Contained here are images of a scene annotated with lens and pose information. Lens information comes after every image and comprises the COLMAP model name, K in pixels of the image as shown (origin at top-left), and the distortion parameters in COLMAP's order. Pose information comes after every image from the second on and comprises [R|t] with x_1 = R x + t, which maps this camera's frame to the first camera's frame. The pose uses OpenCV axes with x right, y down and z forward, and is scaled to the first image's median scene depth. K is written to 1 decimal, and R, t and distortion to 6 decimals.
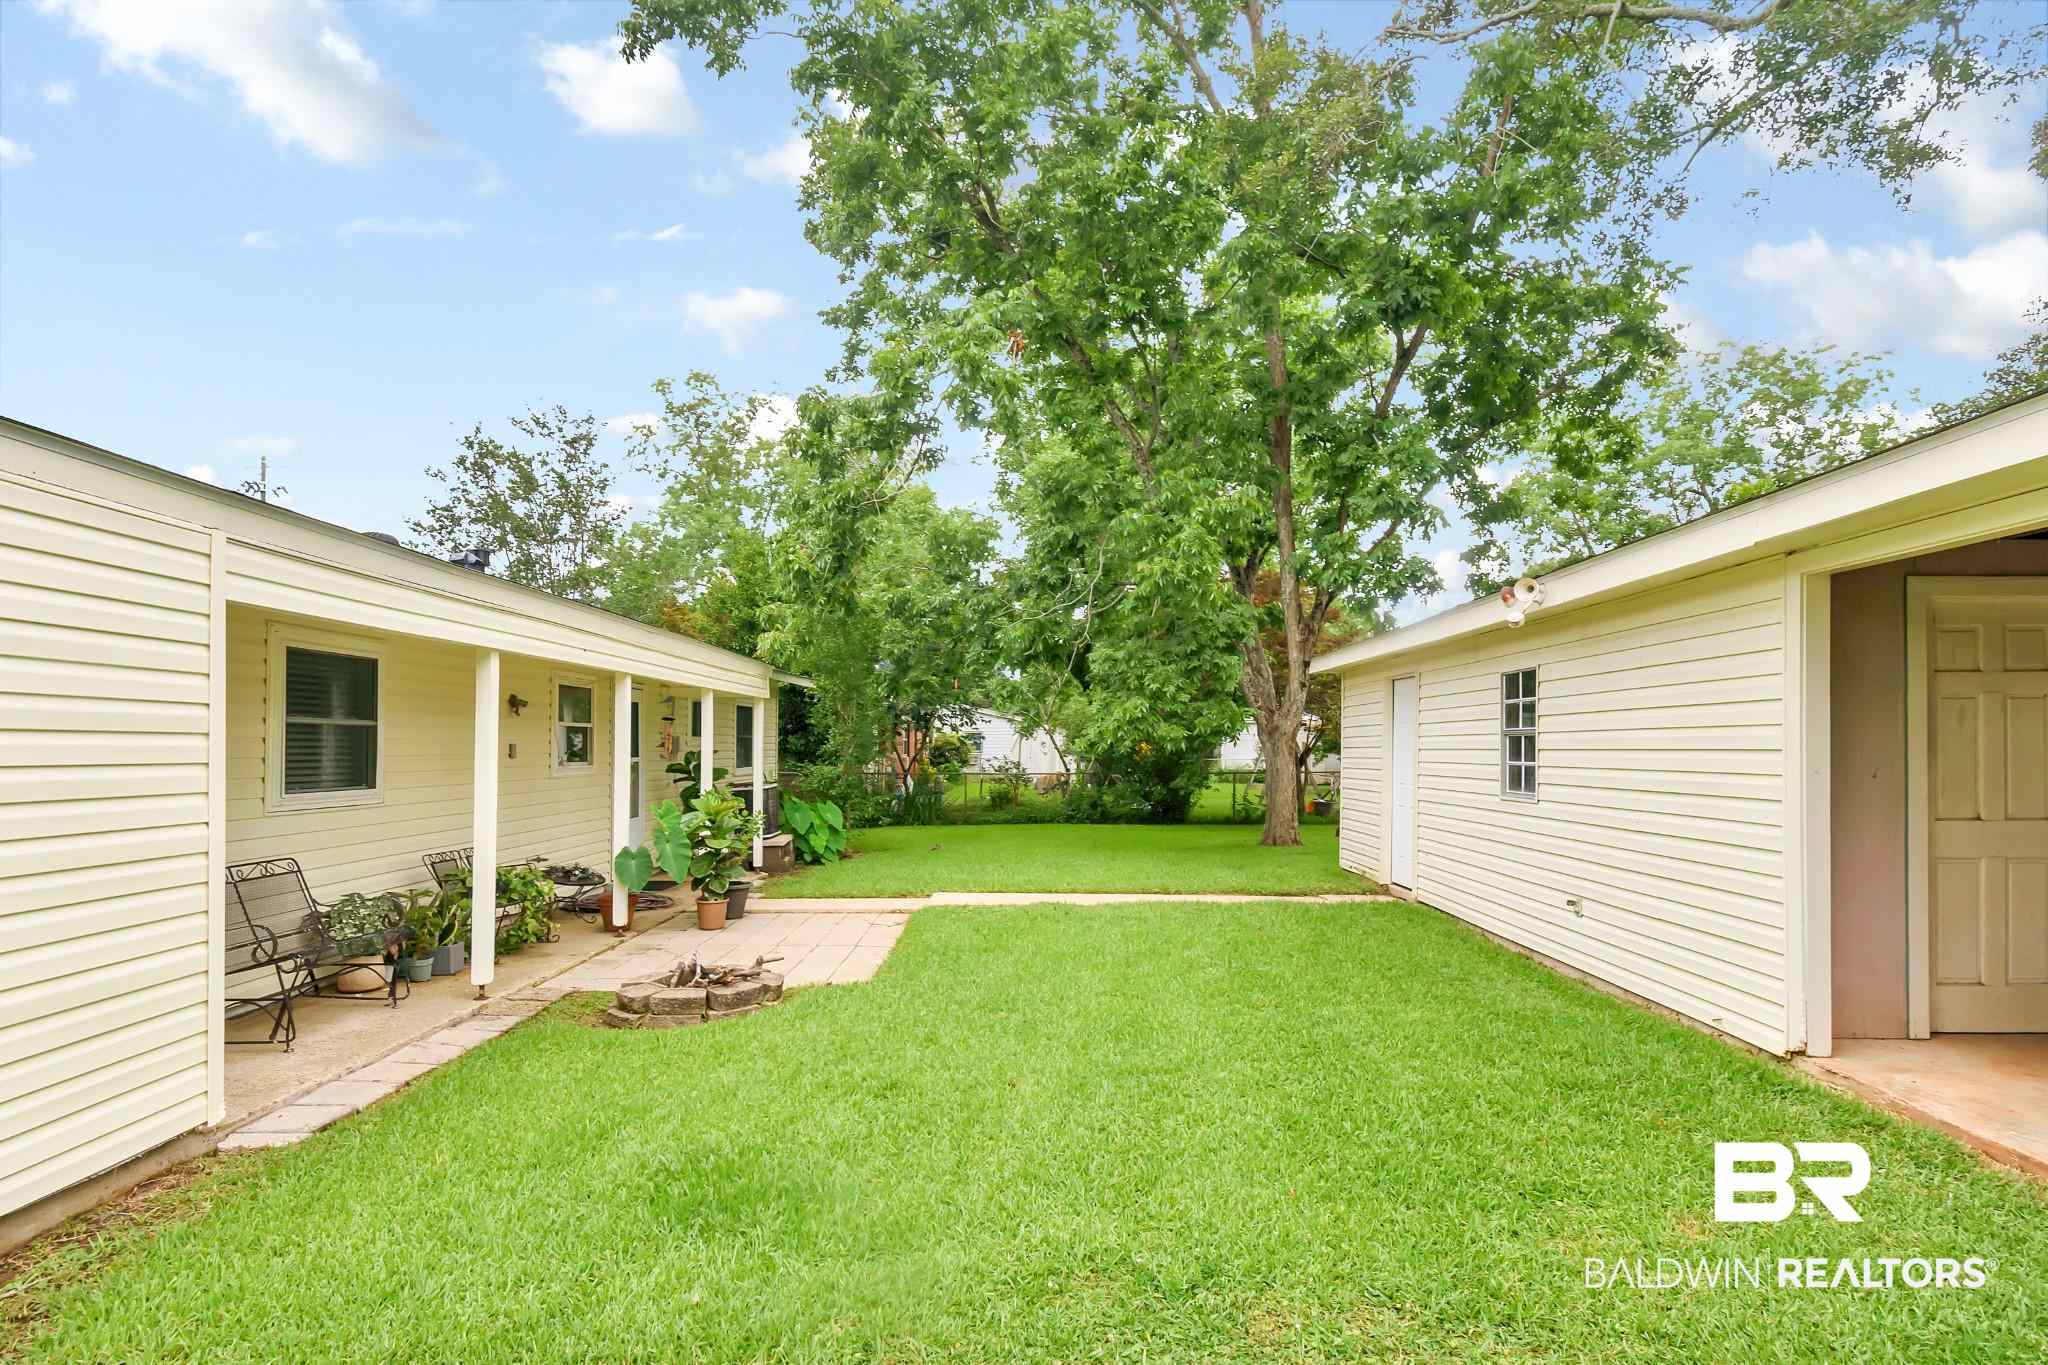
lens RADIAL K [[1058.9, 0, 1044.5], [0, 1058.9, 739.9], [0, 0, 1]] dist [0.014267, -0.002901]
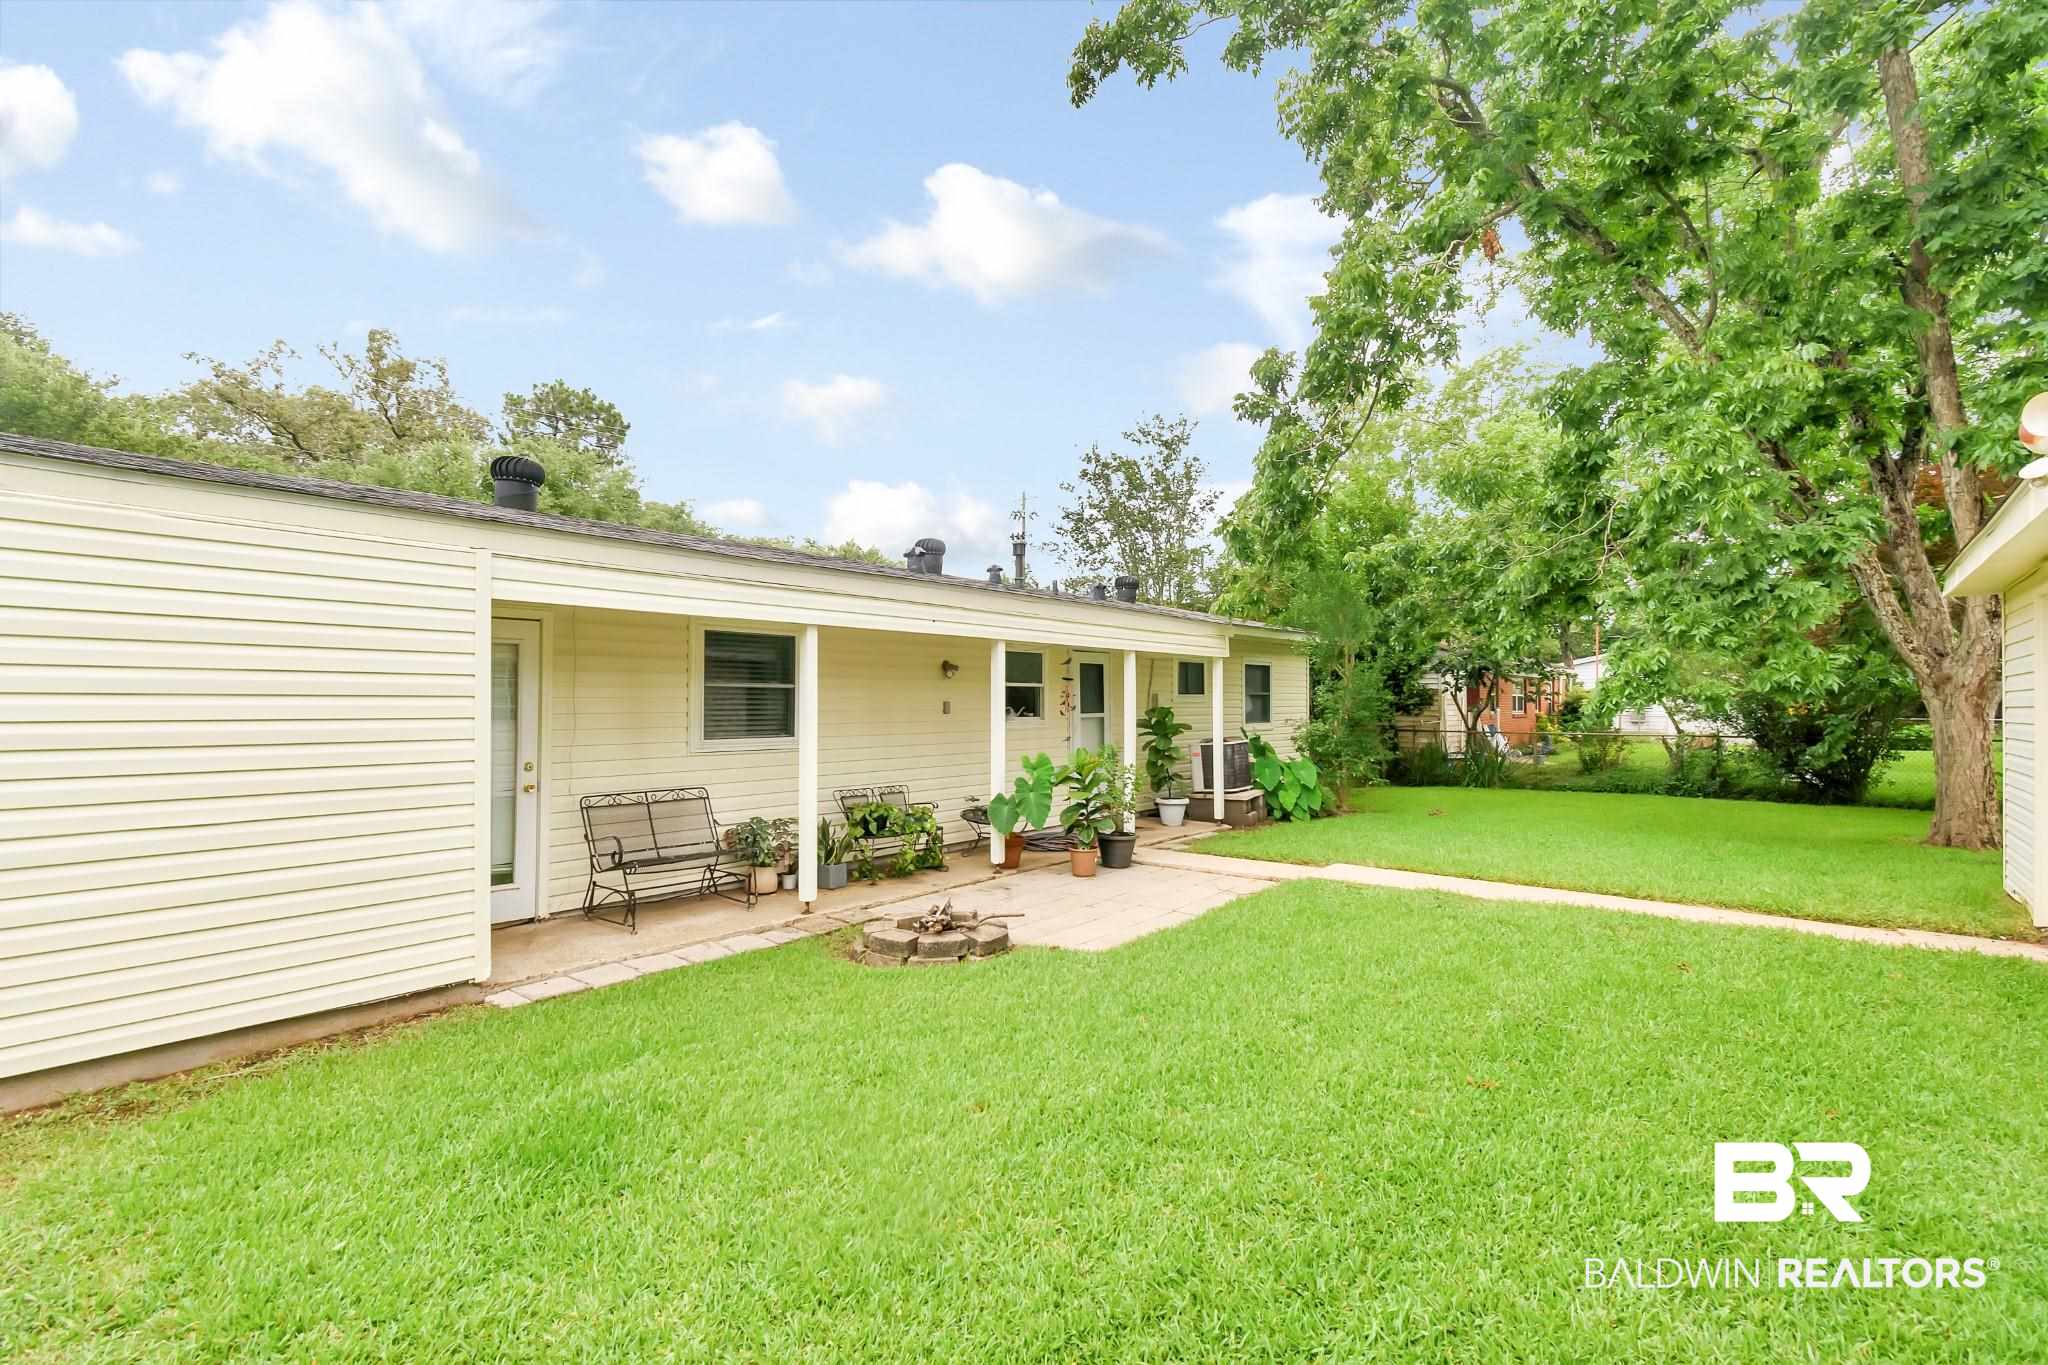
lens RADIAL K [[953.9, 0, 1036.6], [0, 953.9, 676.5], [0, 0, 1]] dist [0.005962, -0.000794]
pose [[0.780388, -0.014845, -0.625119, 0.185198], [0.002455, 0.999783, -0.020678, -0.001700], [0.625291, 0.014603, 0.780255, 0.160352]]
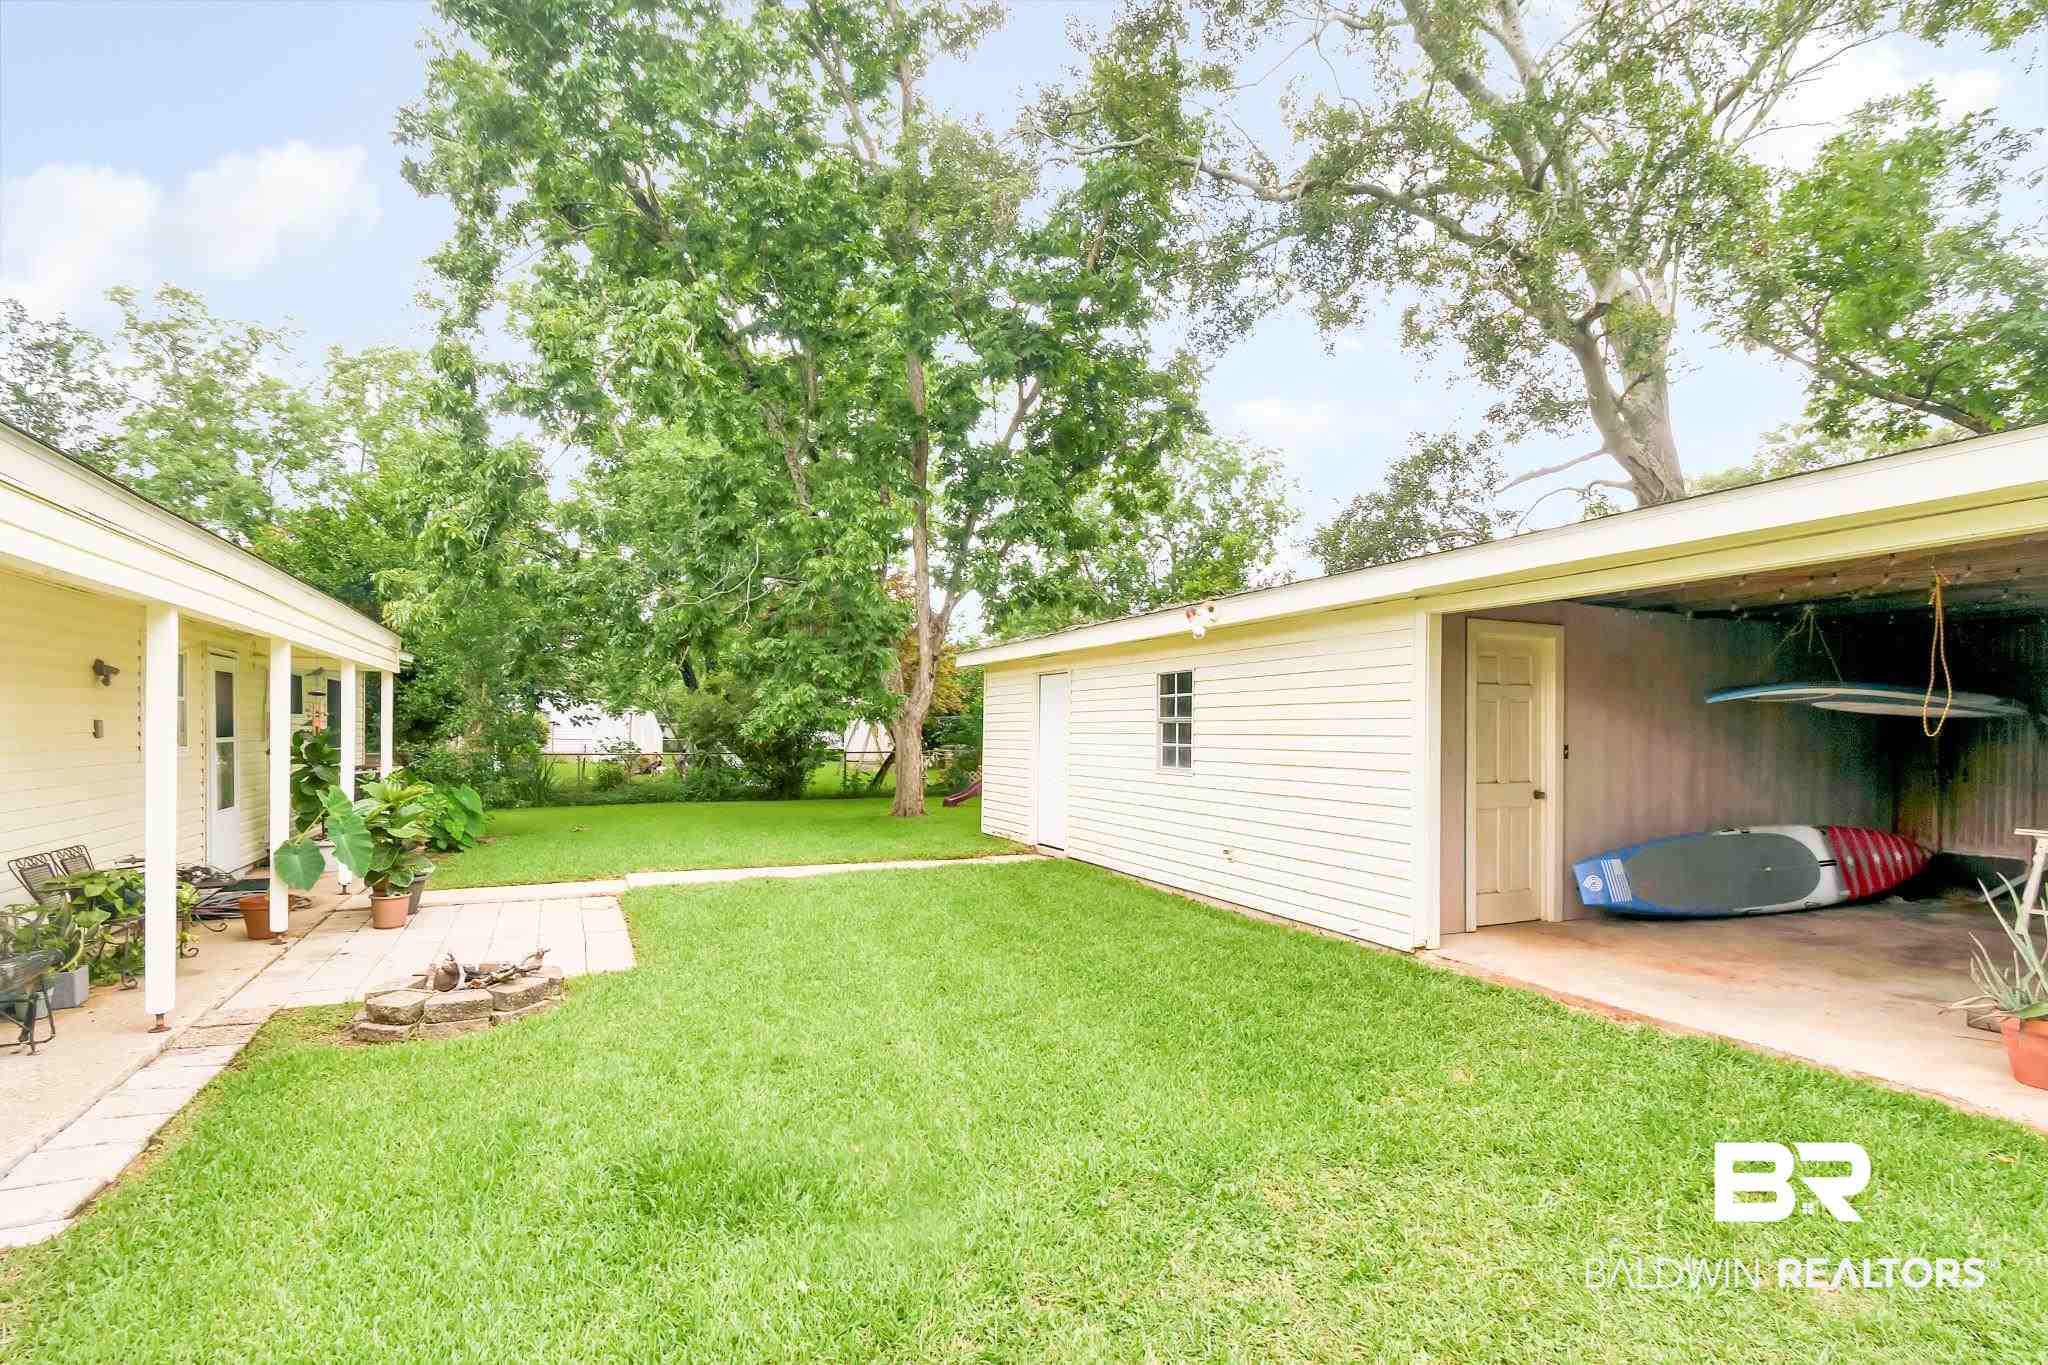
lens RADIAL K [[953.9, 0, 1020.9], [0, 953.9, 726.3], [0, 0, 1]] dist [0.005962, -0.000794]
pose [[0.906726, 0.008975, 0.421624, -0.123905], [-0.010603, 0.999943, 0.001518, 0.000081], [-0.421587, -0.005847, 0.906769, 0.025835]]
